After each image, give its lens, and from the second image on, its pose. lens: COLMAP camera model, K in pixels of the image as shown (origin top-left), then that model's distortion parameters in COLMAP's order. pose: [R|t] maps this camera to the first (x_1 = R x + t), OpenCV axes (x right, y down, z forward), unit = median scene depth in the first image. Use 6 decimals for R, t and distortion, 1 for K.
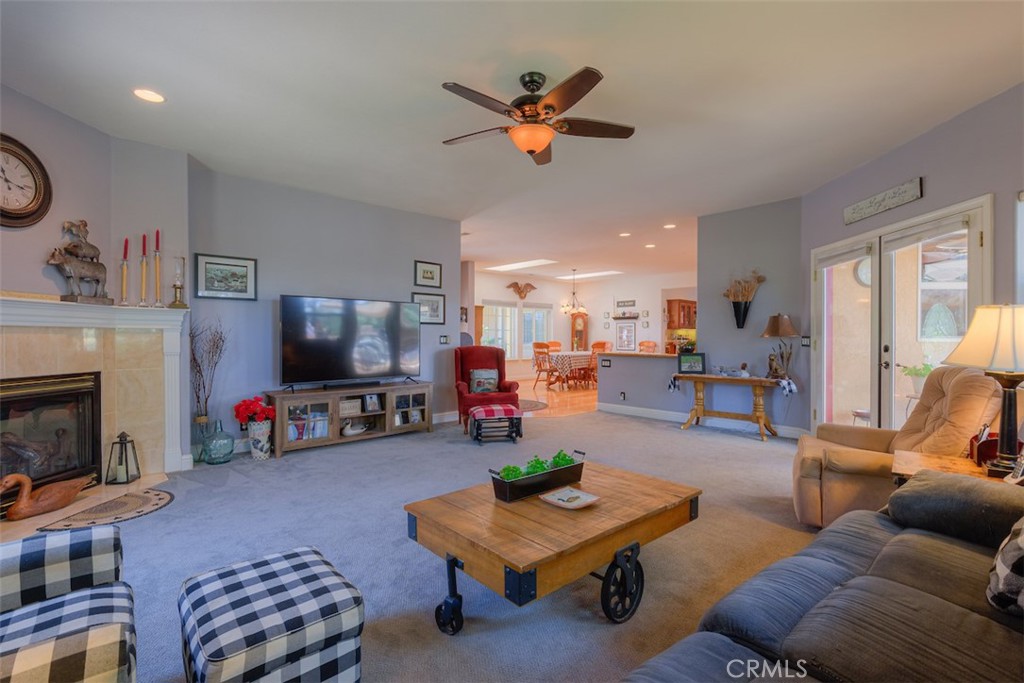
lens RADIAL K [[478.1, 0, 517.9], [0, 478.1, 340.1], [0, 0, 1]] dist [-0.002152, -0.000111]
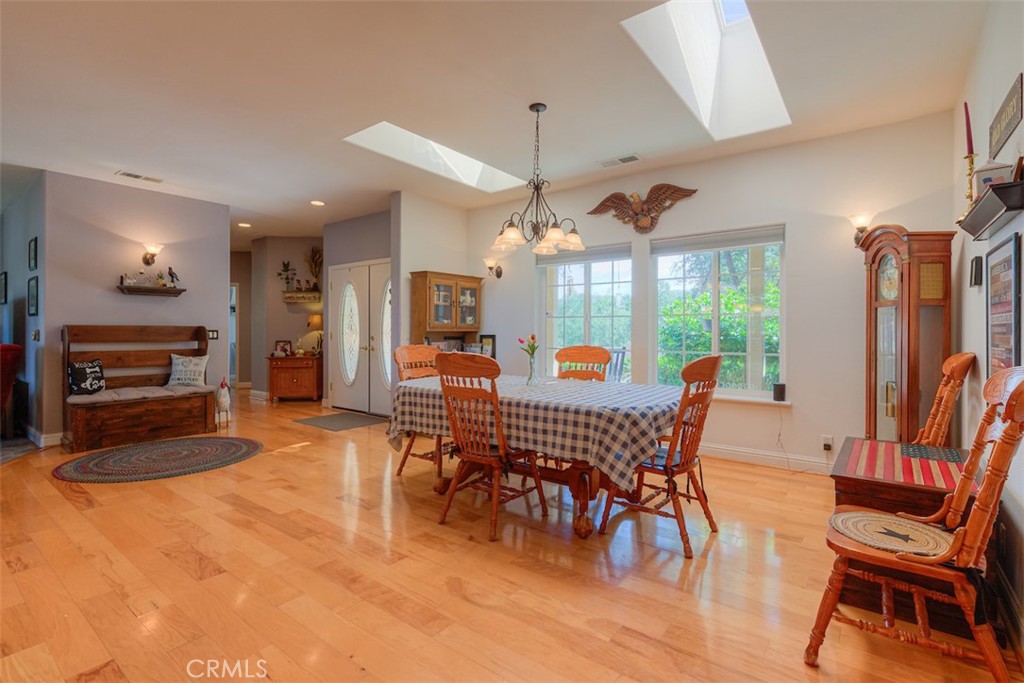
lens RADIAL K [[481.8, 0, 512.2], [0, 481.8, 331.6], [0, 0, 1]] dist [0.004160, -0.002635]
pose [[0.153966, -0.001152, -0.988075, 0.373802], [-0.007309, 0.999971, -0.002305, -0.005295], [0.988049, 0.007577, 0.153954, 0.842477]]
